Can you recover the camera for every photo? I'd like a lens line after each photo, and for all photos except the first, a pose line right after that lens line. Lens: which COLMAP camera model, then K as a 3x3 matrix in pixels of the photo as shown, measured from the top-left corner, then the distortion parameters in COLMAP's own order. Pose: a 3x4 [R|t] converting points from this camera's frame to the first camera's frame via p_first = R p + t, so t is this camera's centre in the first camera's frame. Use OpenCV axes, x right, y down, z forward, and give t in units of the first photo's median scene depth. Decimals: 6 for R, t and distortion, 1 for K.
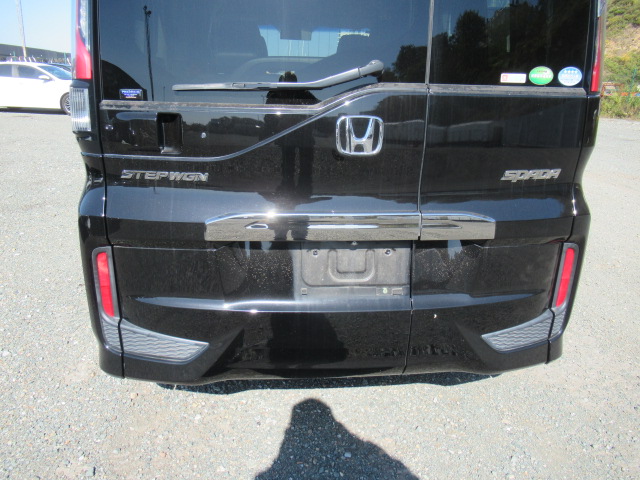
lens RADIAL K [[474.4, 0, 322.9], [0, 474.4, 246.9], [0, 0, 1]] dist [-0.009258, -0.001965]
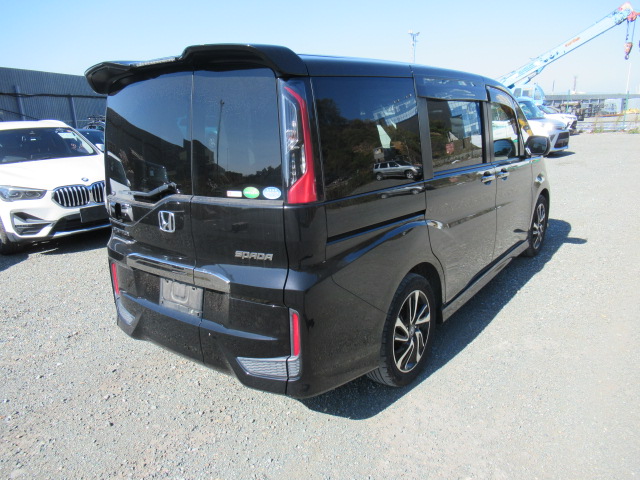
lens RADIAL K [[474.4, 0, 322.9], [0, 474.4, 246.9], [0, 0, 1]] dist [-0.009258, -0.001965]
pose [[0.745254, 0.125150, -0.654930, 1.641722], [-0.168099, 0.985766, -0.002914, -0.219052], [0.645243, 0.112265, 0.755684, 0.004422]]
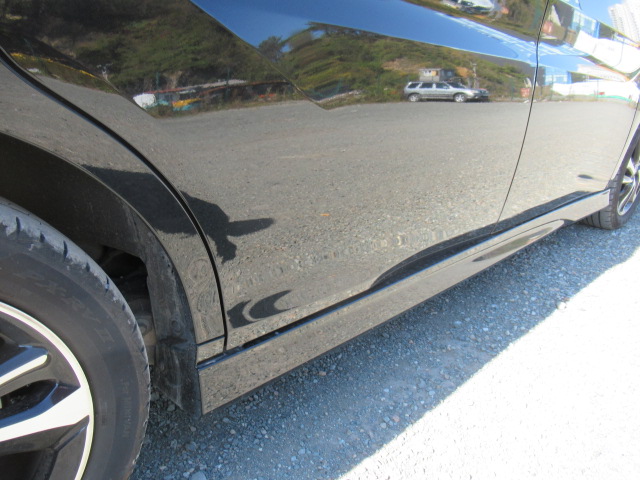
lens RADIAL K [[474.4, 0, 322.9], [0, 474.4, 246.9], [0, 0, 1]] dist [-0.009258, -0.001965]
pose [[0.638408, 0.292930, -0.711777, 1.053815], [-0.295456, 0.947169, 0.124804, -0.267278], [0.710733, 0.130623, 0.691229, 1.837288]]
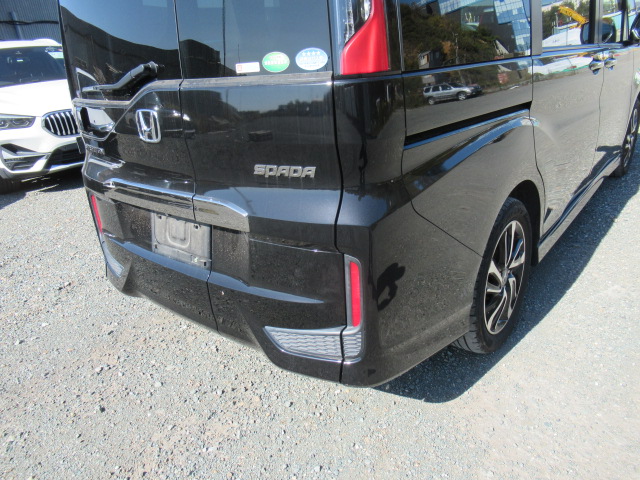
lens RADIAL K [[474.4, 0, 322.9], [0, 474.4, 246.9], [0, 0, 1]] dist [-0.009258, -0.001965]
pose [[0.717970, 0.197523, -0.667461, 1.183739], [-0.138921, 0.980263, 0.140657, -0.152631], [0.682070, -0.008263, 0.731240, 0.388547]]
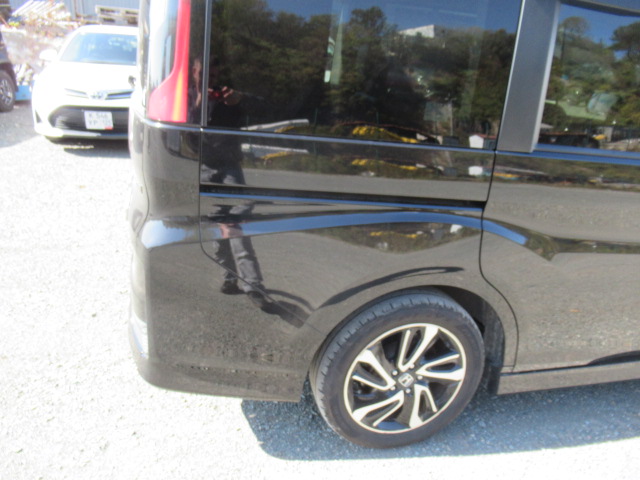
lens RADIAL K [[474.4, 0, 322.9], [0, 474.4, 246.9], [0, 0, 1]] dist [-0.009258, -0.001965]
pose [[0.158573, 0.353868, -0.921755, 1.667324], [-0.400024, 0.876540, 0.267692, -0.512174], [0.902682, 0.326275, 0.280551, 1.158471]]
